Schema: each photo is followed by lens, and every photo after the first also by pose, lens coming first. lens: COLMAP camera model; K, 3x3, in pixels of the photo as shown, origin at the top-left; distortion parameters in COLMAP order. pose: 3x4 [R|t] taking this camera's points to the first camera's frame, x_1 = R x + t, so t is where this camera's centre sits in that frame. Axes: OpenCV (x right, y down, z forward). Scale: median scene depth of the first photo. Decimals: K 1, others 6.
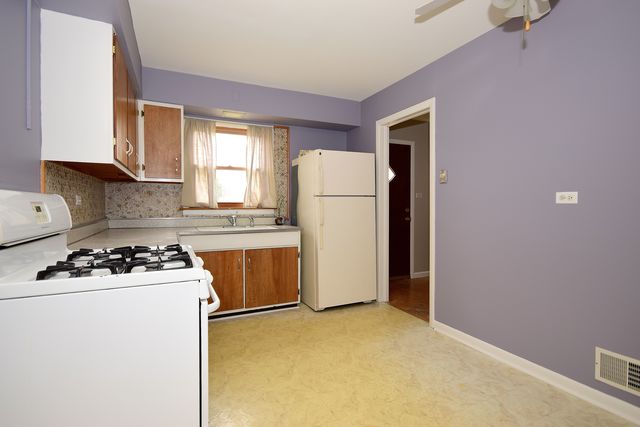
lens RADIAL K [[313.9, 0, 320.2], [0, 313.9, 209.6], [0, 0, 1]] dist [0.002306, 0.001597]
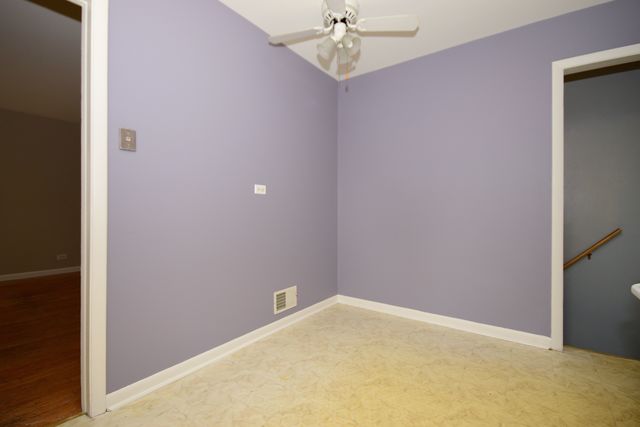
lens RADIAL K [[290.4, 0, 320.4], [0, 290.4, 211.2], [0, 0, 1]] dist [-0.000297, -0.001846]
pose [[-0.475133, -0.008112, 0.879877, -0.375875], [0.008548, 0.999868, 0.013834, 0.036149], [-0.879872, 0.014094, -0.475001, 1.313557]]
